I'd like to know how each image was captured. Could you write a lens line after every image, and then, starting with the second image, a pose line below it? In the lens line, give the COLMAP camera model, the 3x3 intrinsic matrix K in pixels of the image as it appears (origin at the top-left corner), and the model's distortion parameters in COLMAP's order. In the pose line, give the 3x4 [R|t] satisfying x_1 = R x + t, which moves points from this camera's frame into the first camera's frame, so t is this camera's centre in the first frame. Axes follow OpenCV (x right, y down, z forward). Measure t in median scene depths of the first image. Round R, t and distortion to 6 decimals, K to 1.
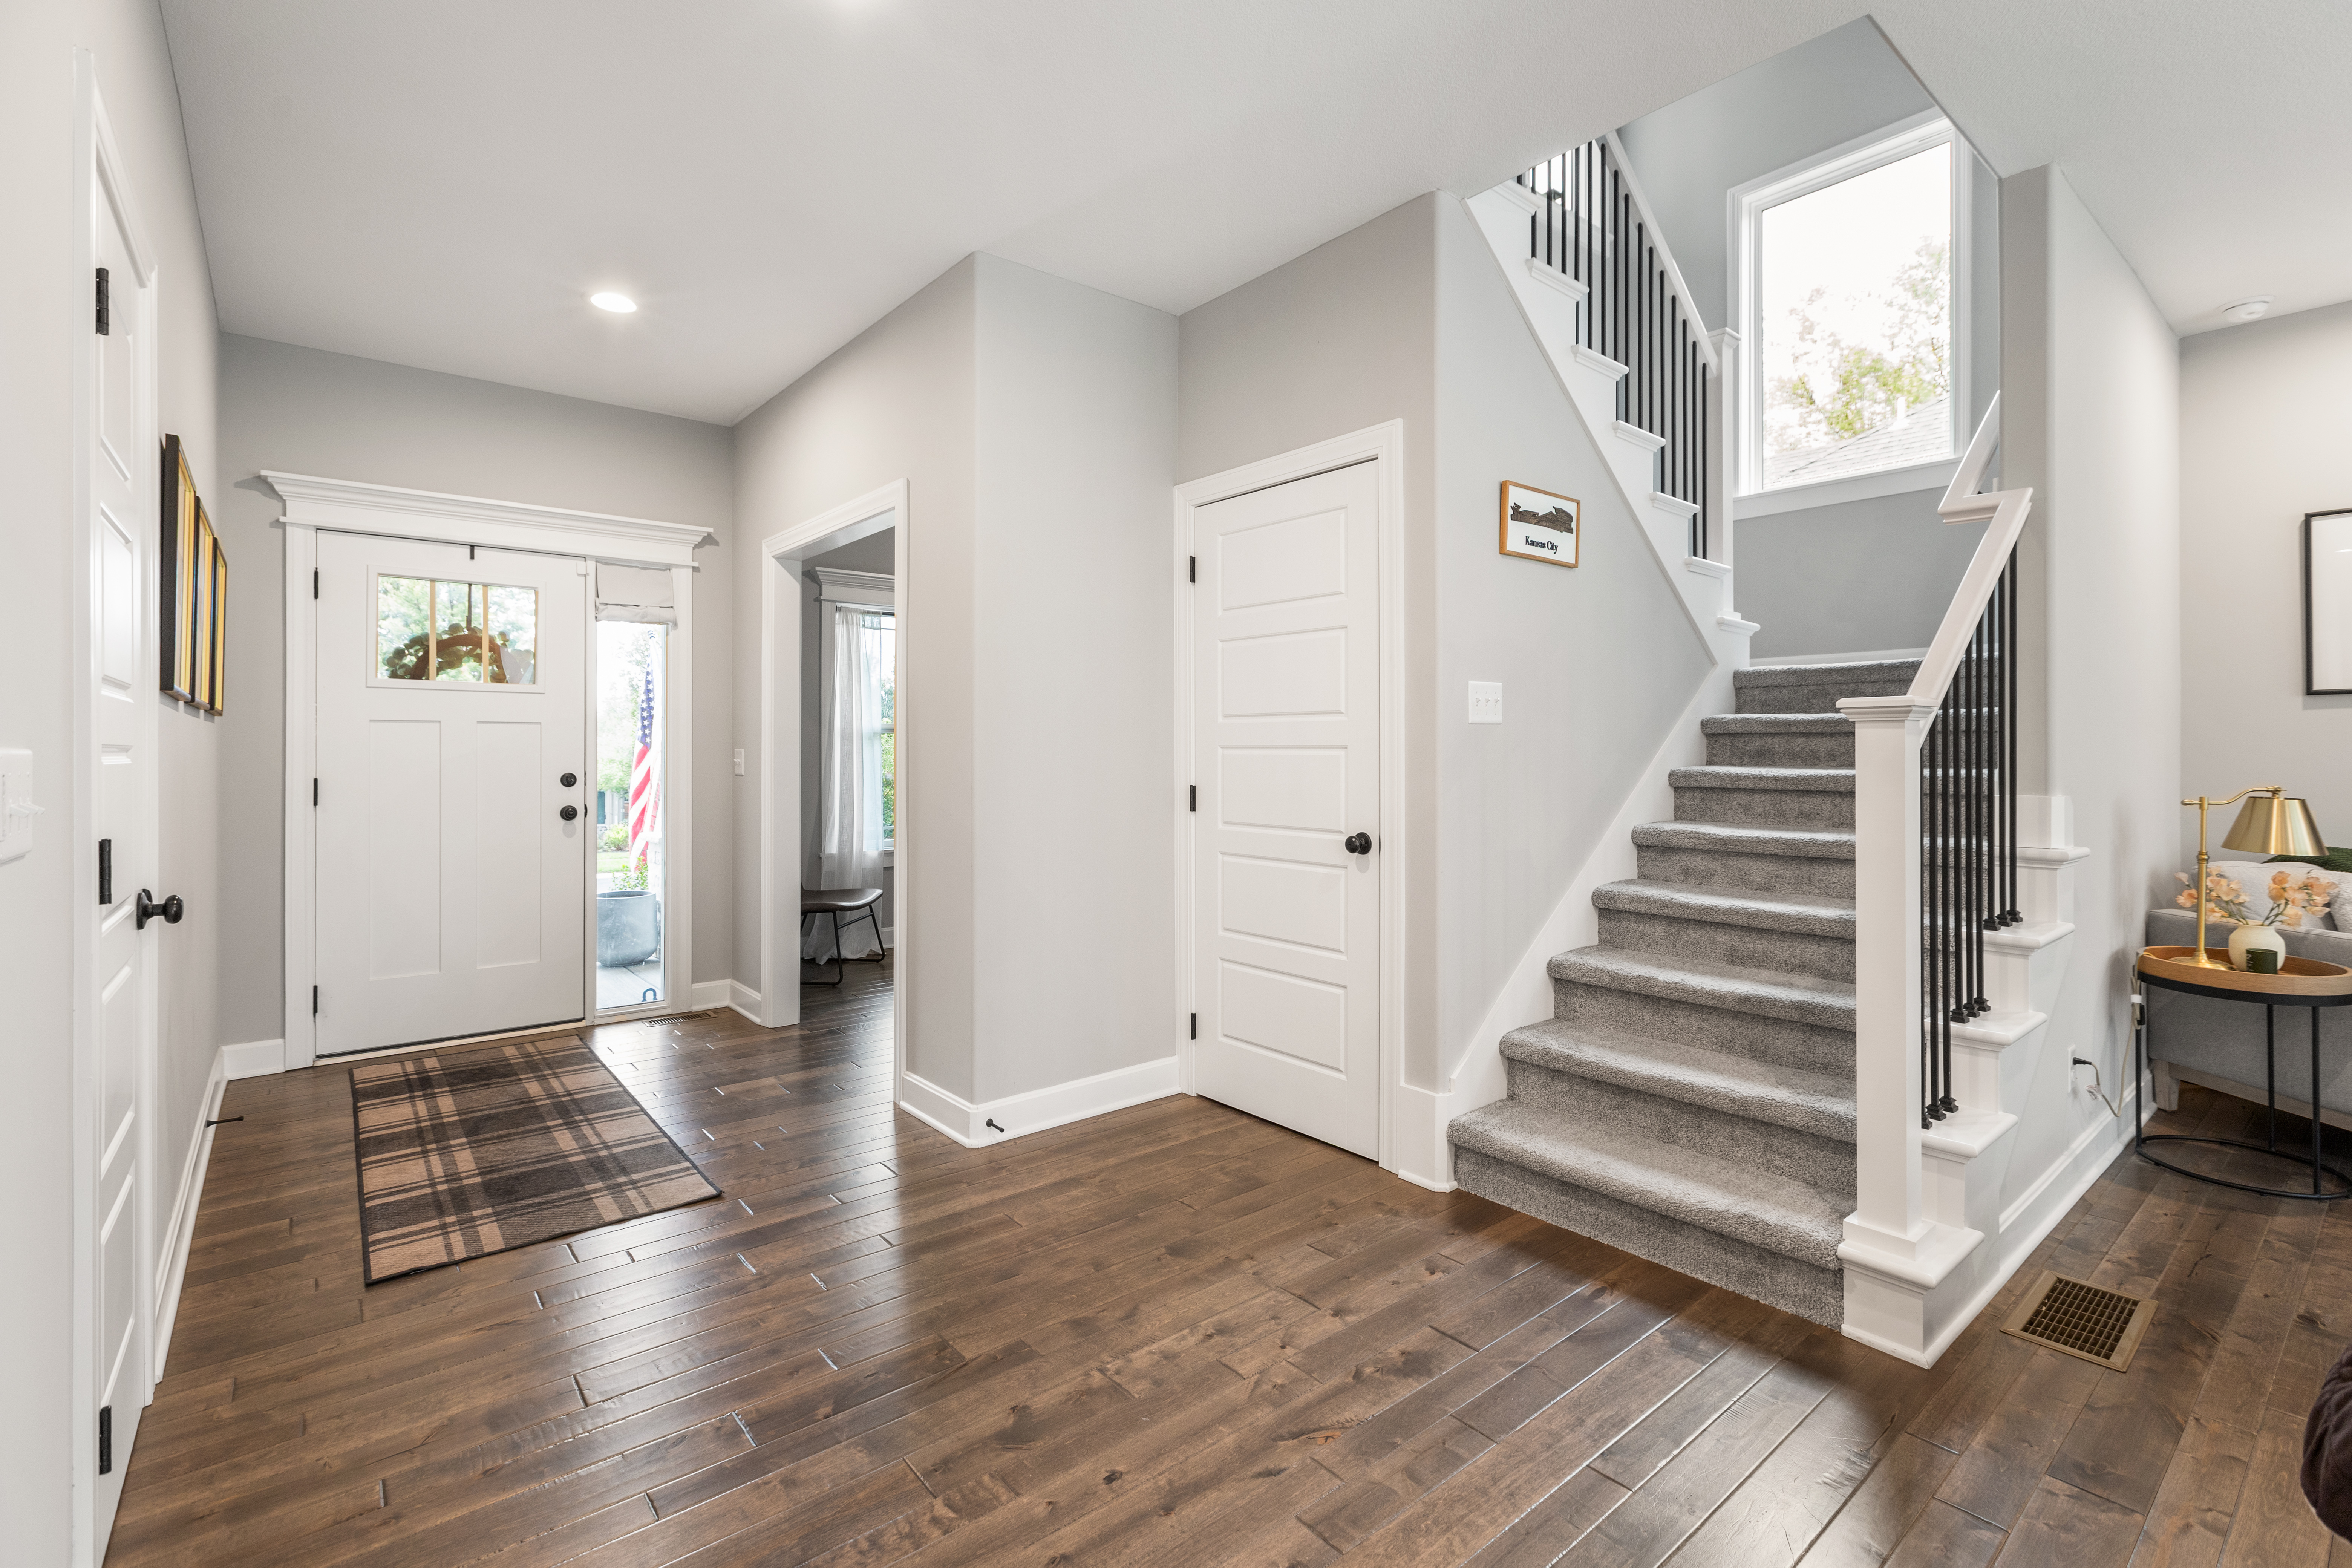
lens RADIAL K [[1058.7, 0, 1177.1], [0, 1058.7, 748.3], [0, 0, 1]] dist [0.002632, -0.000293]
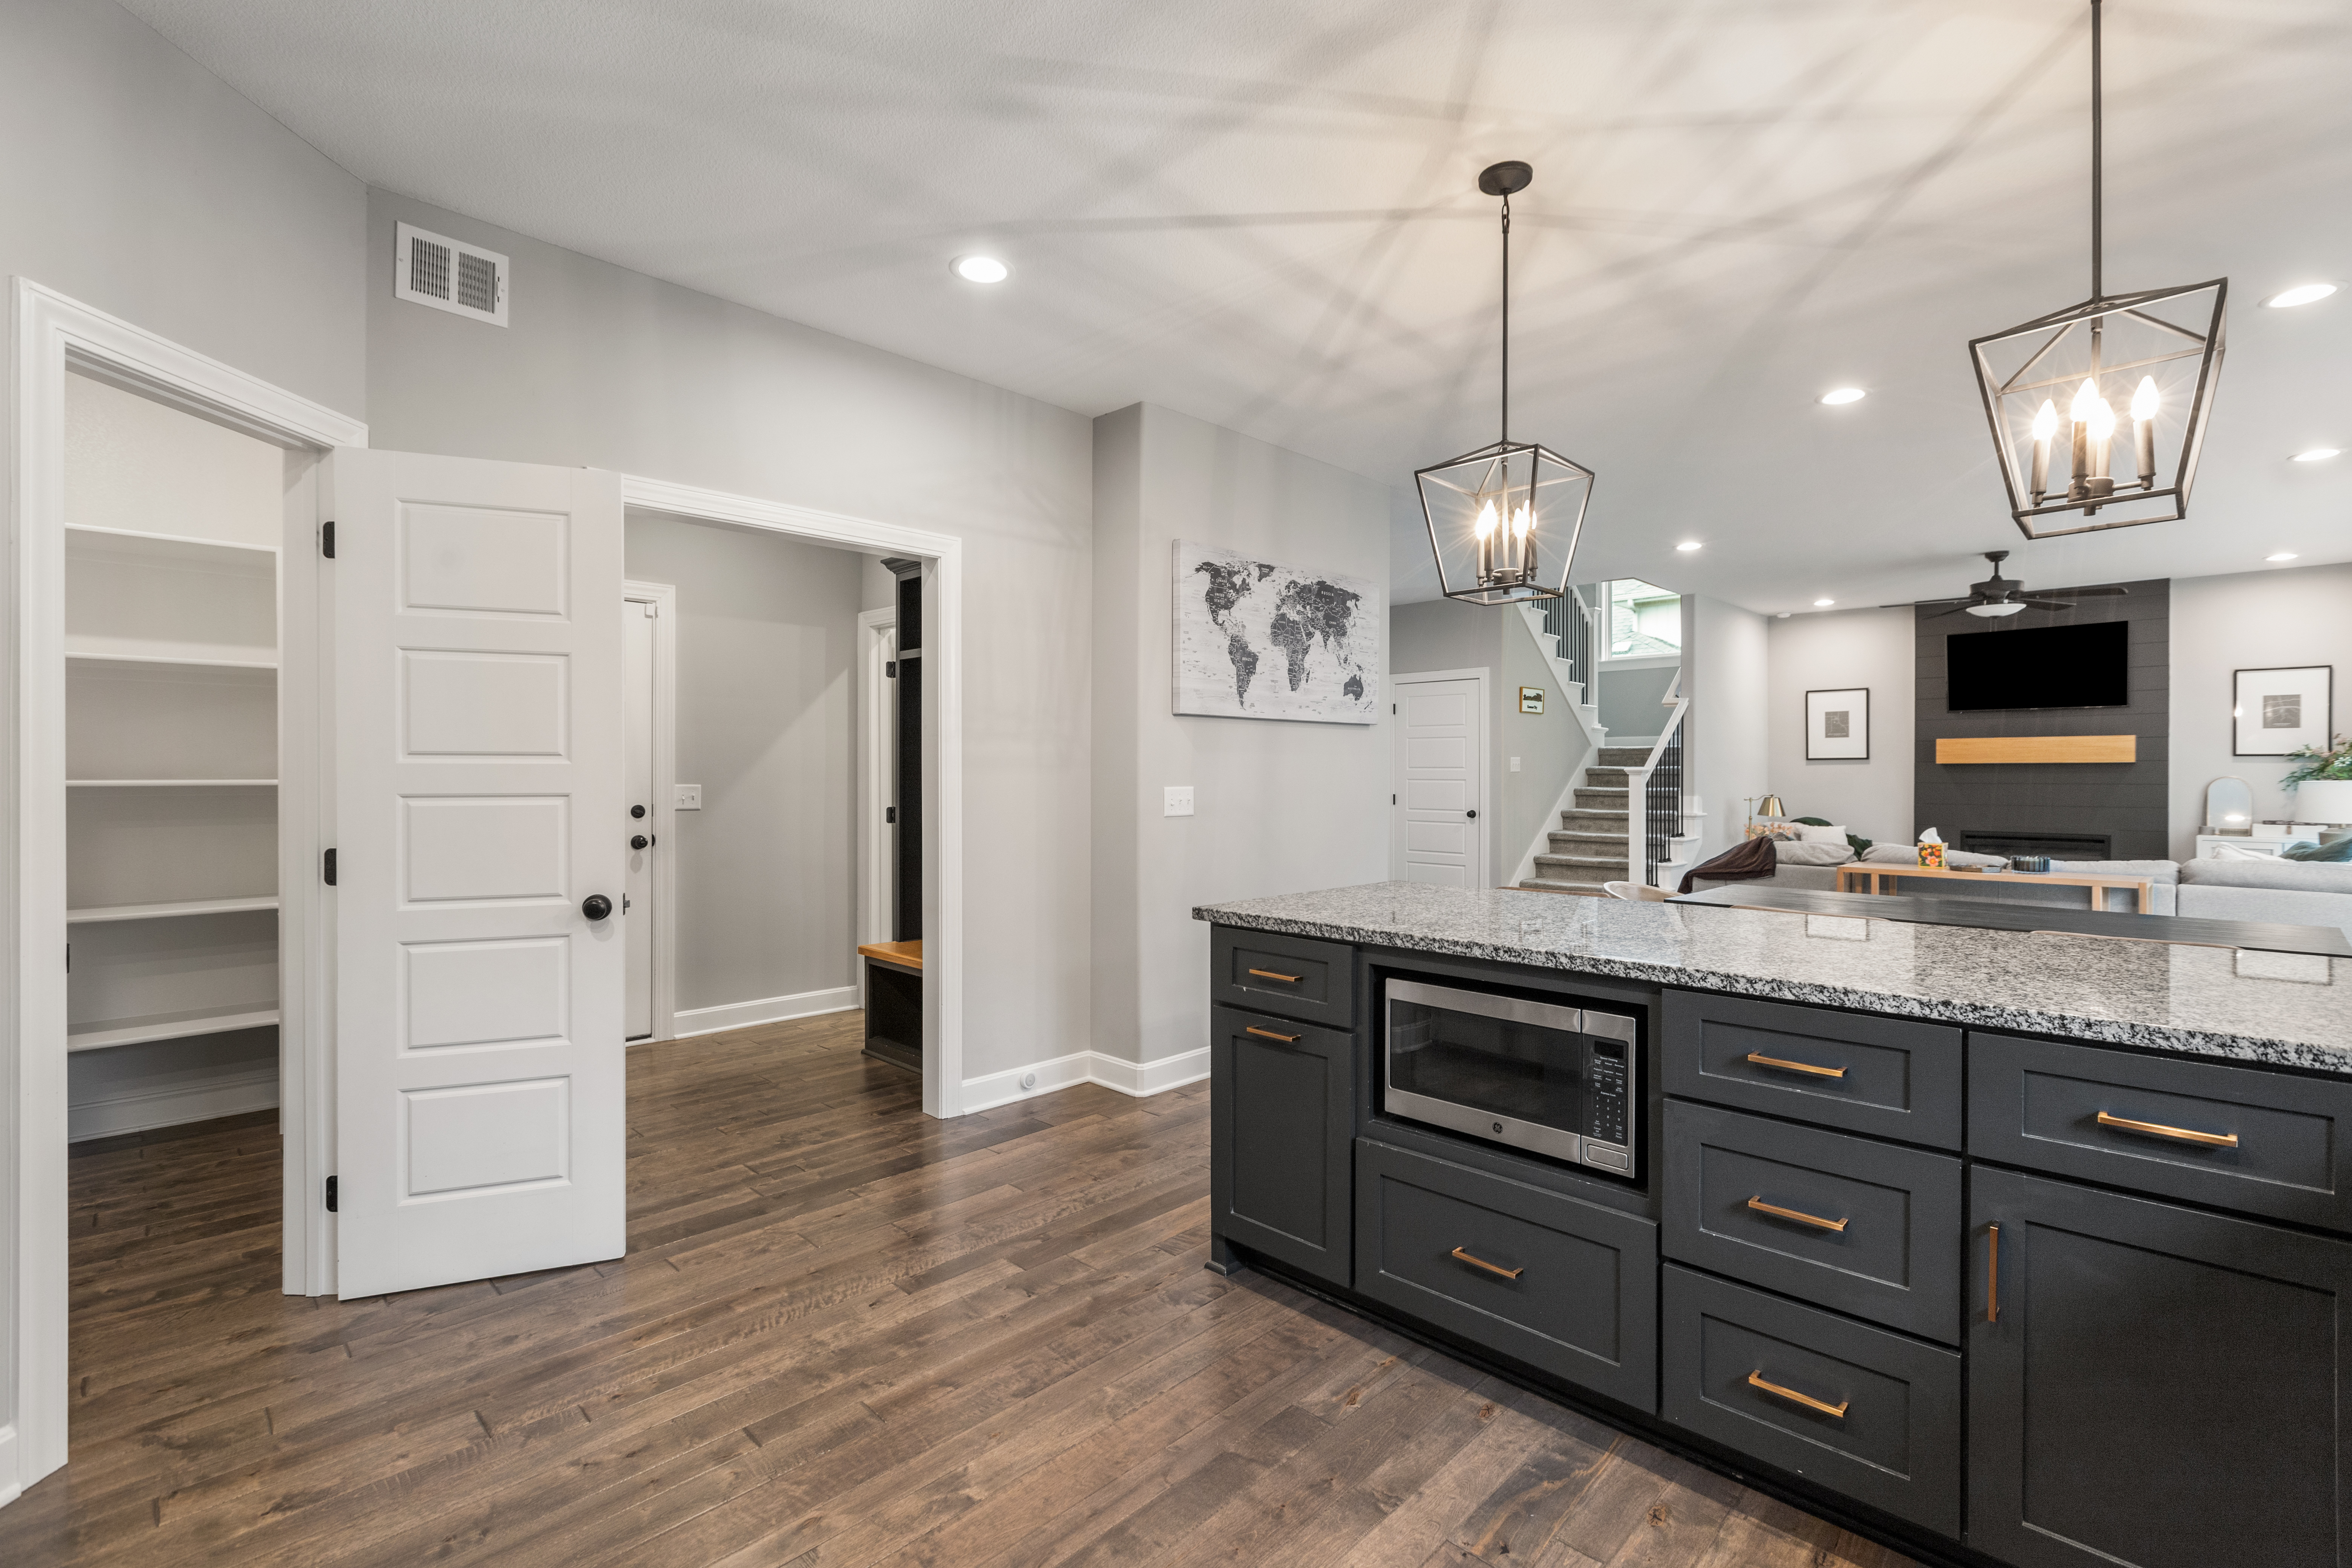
lens RADIAL K [[1049.0, 0, 1181.0], [0, 1049.0, 774.6], [0, 0, 1]] dist [-0.001115, -0.000557]
pose [[0.994756, 0.002448, 0.102245, -0.863849], [-0.002400, 0.999997, -0.000594, -0.011358], [-0.102246, 0.000345, 0.994759, -1.664572]]
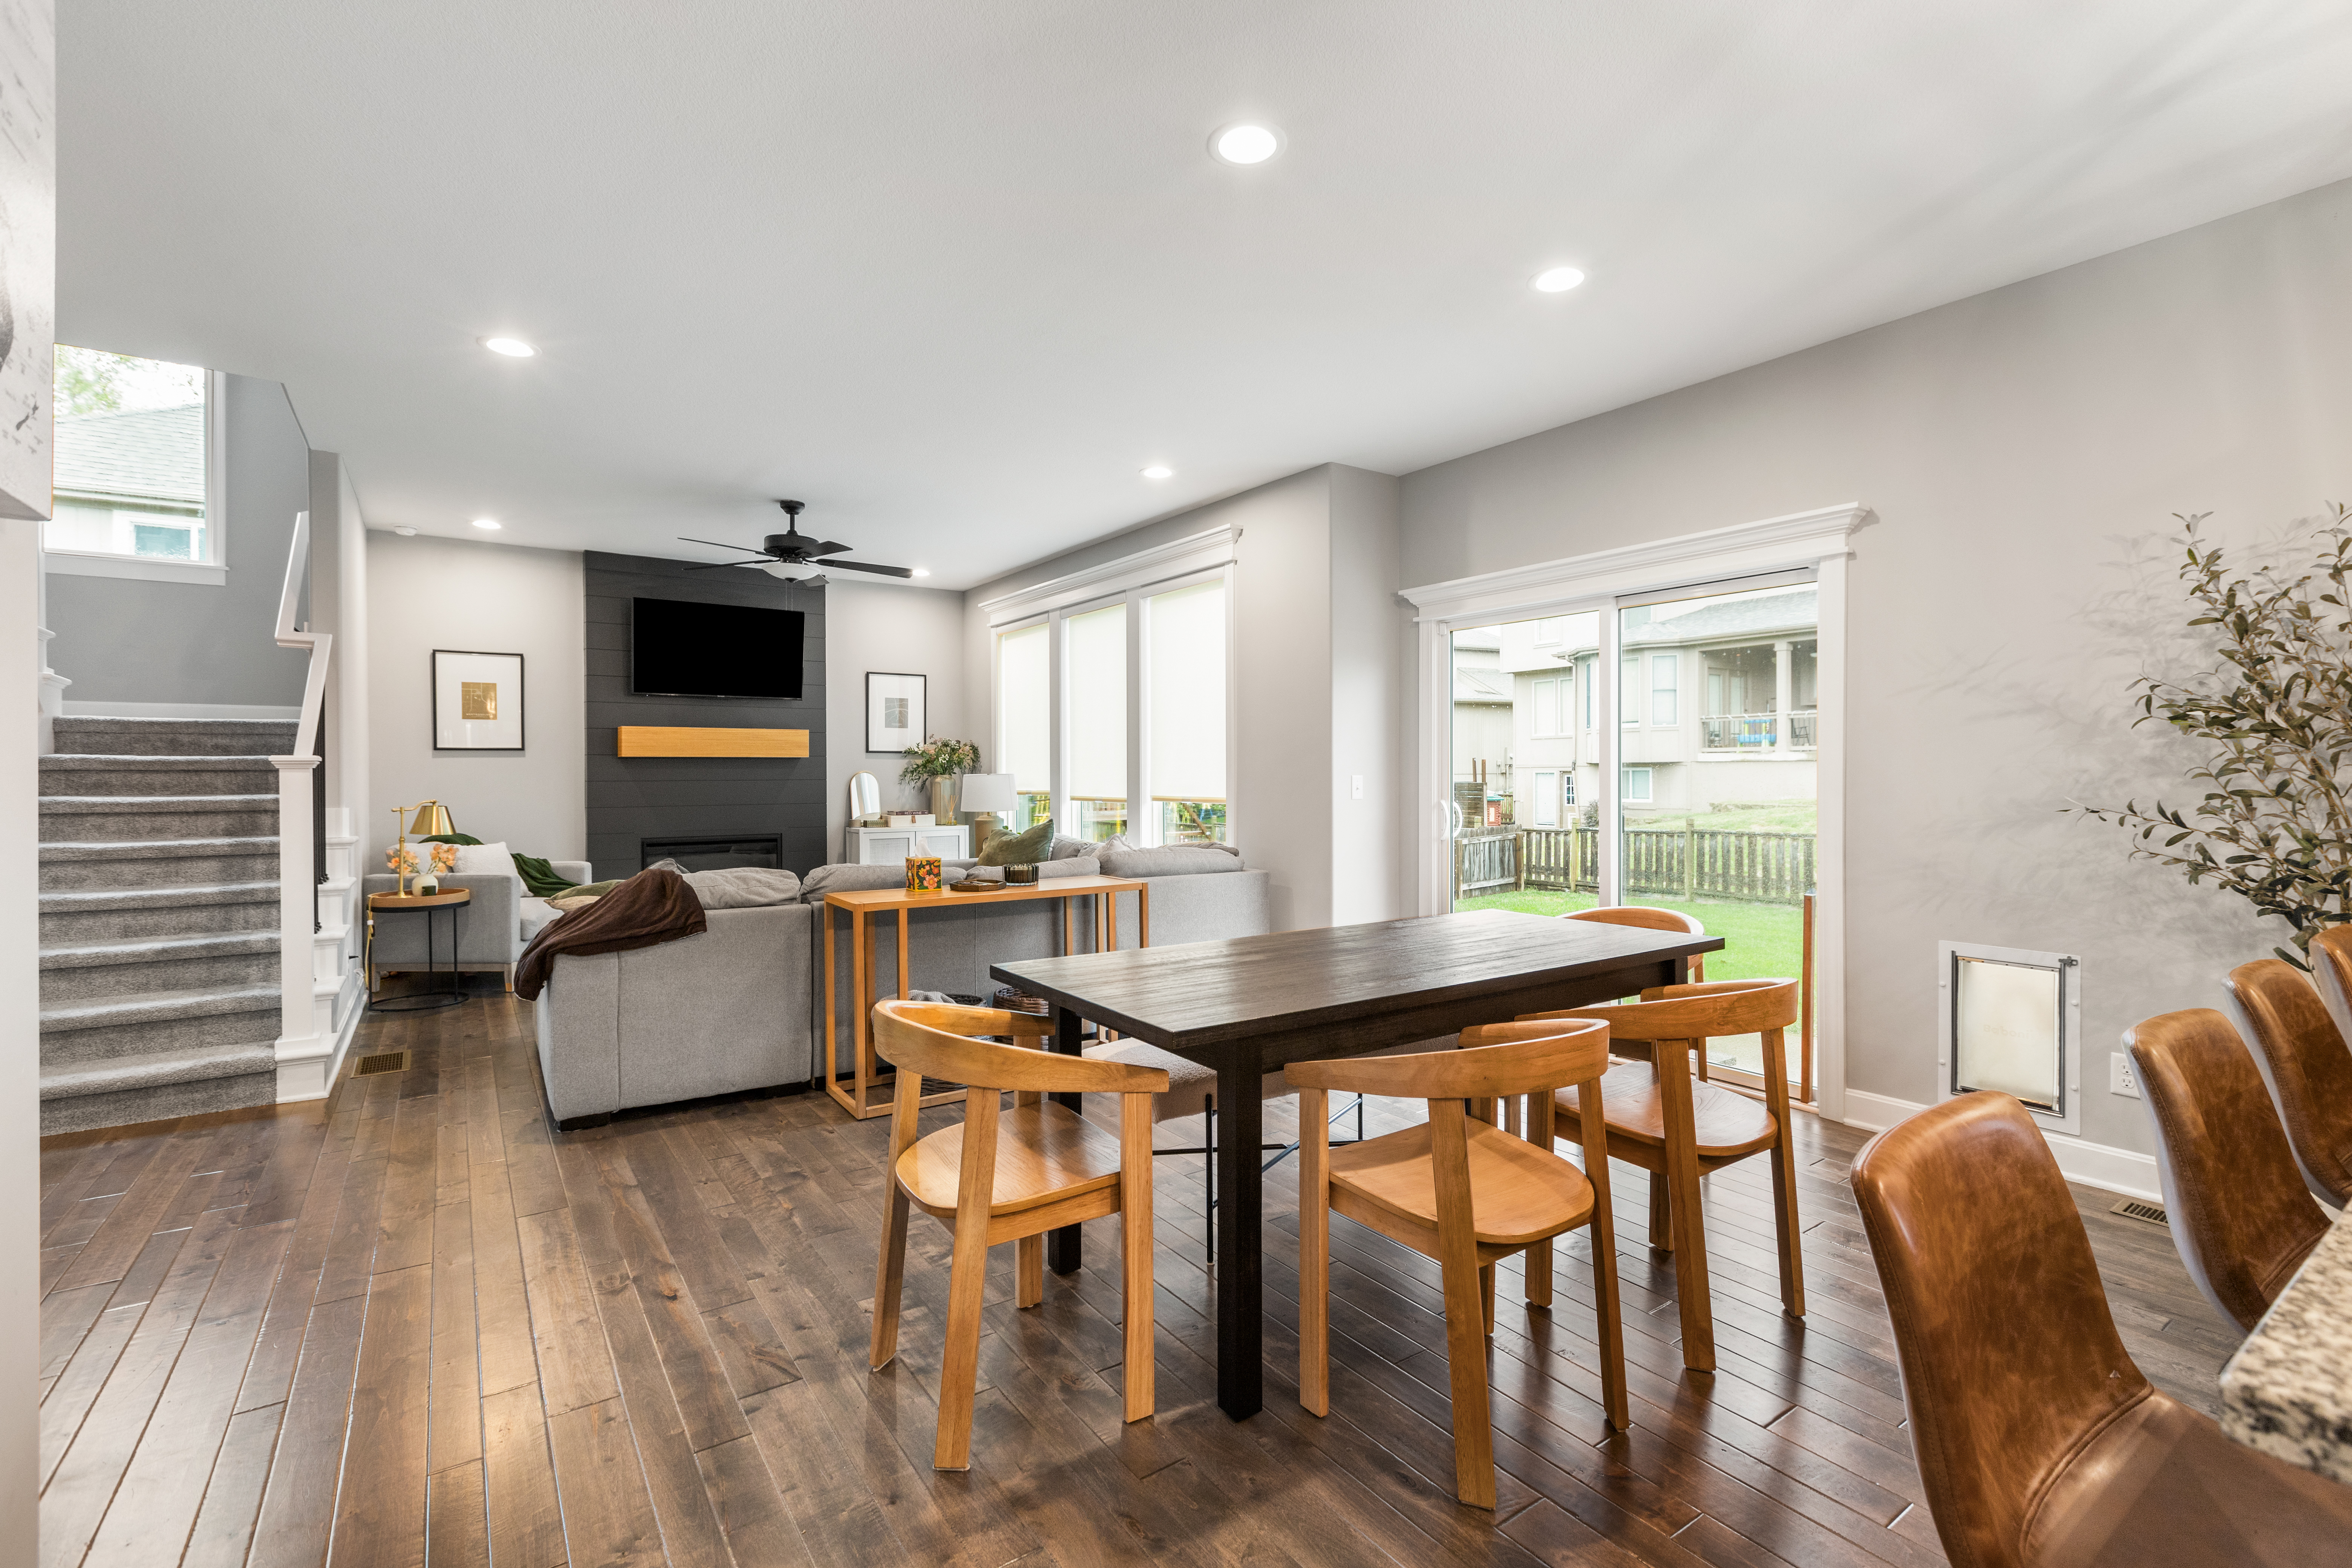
lens RADIAL K [[1049.0, 0, 1181.0], [0, 1049.0, 774.6], [0, 0, 1]] dist [-0.001115, -0.000557]
pose [[0.078989, -0.000066, 0.996875, -0.716742], [0.004714, 0.999989, -0.000307, -0.002753], [-0.996864, 0.004723, 0.078989, -0.475019]]
